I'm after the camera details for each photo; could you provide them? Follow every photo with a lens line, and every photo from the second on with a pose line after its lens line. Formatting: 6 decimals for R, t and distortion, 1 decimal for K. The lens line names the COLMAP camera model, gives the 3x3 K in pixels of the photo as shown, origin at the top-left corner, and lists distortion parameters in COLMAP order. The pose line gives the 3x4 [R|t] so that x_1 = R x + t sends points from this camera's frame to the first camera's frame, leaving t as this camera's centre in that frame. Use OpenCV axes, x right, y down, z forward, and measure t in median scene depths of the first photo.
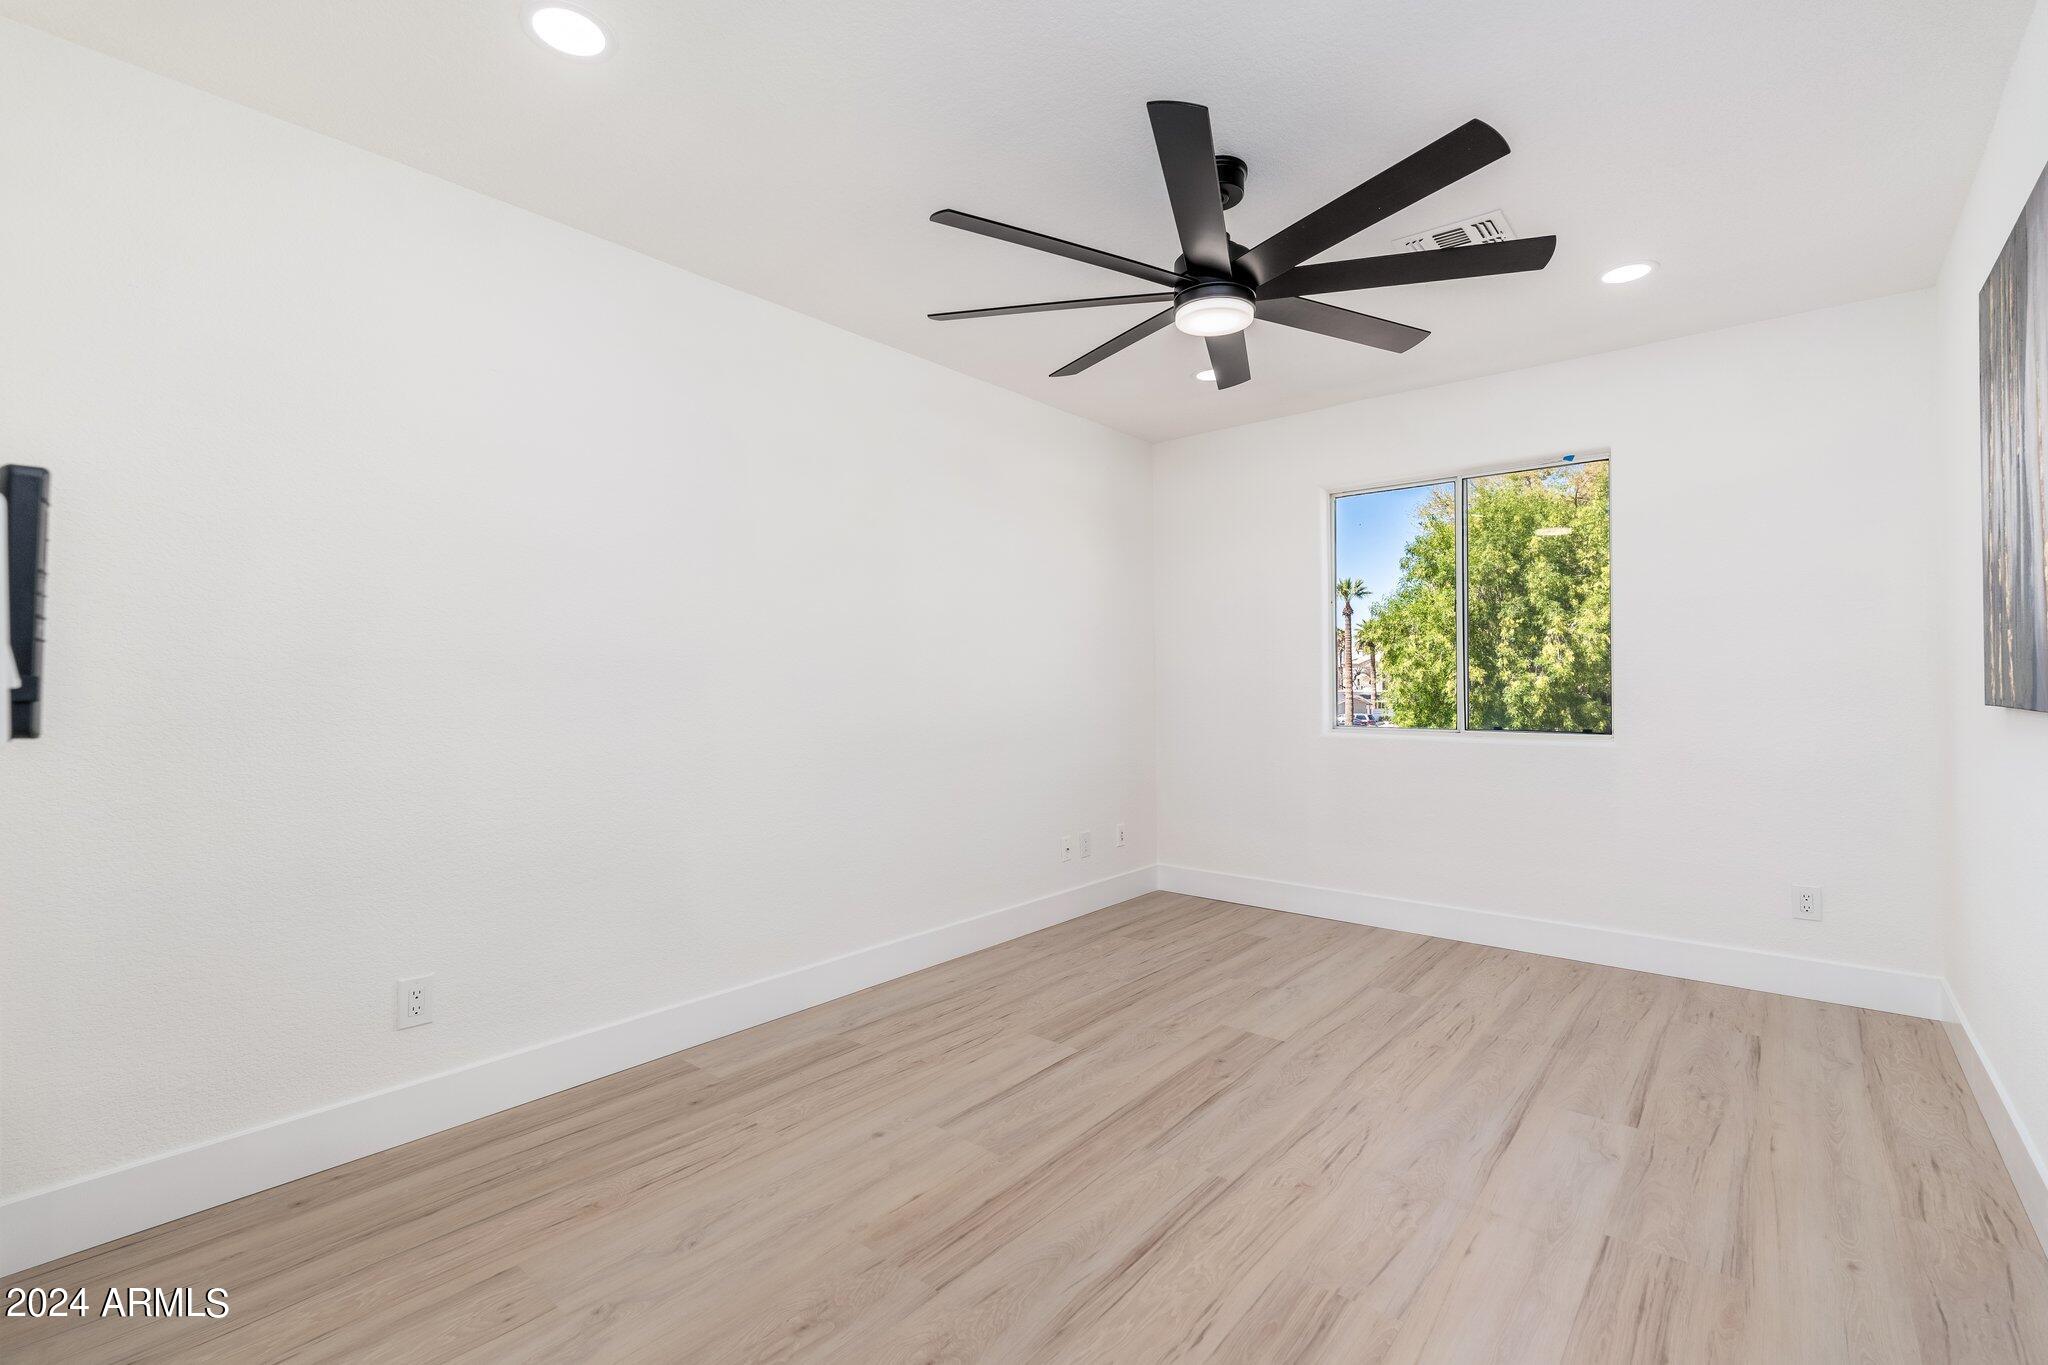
lens RADIAL K [[901.4, 0, 1027.4], [0, 901.4, 675.2], [0, 0, 1]] dist [-0.001949, -0.000052]
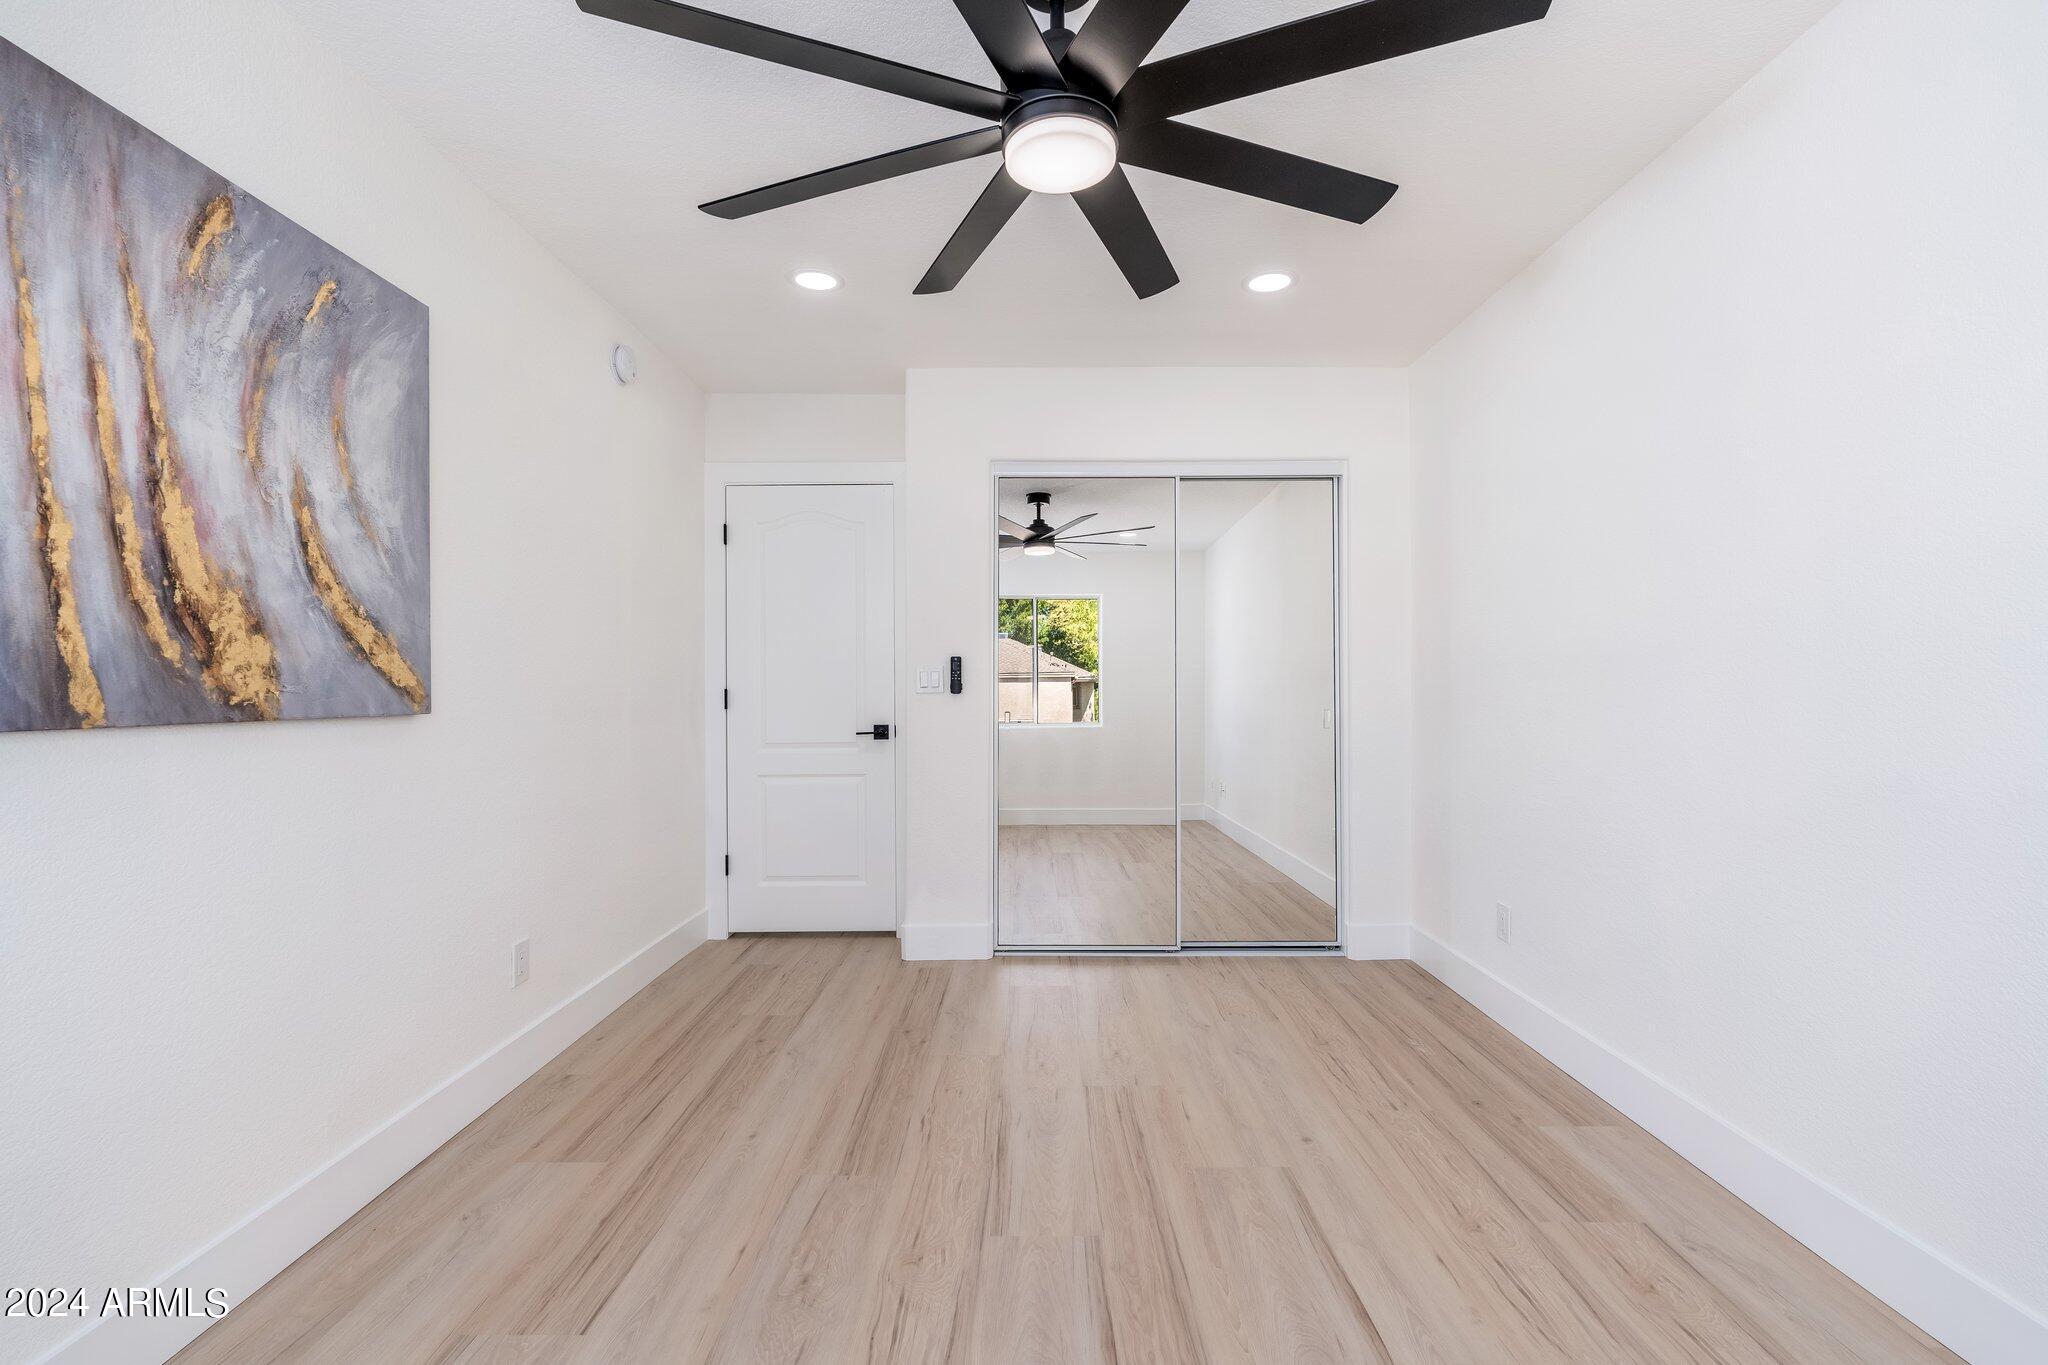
lens RADIAL K [[901.4, 0, 1020.9], [0, 901.4, 689.0], [0, 0, 1]] dist [-0.001949, -0.000052]
pose [[-0.773782, 0.009962, -0.633374, 0.599470], [0.013947, 0.999902, -0.001312, 0.011069], [0.633299, -0.009849, -0.773845, 1.350750]]
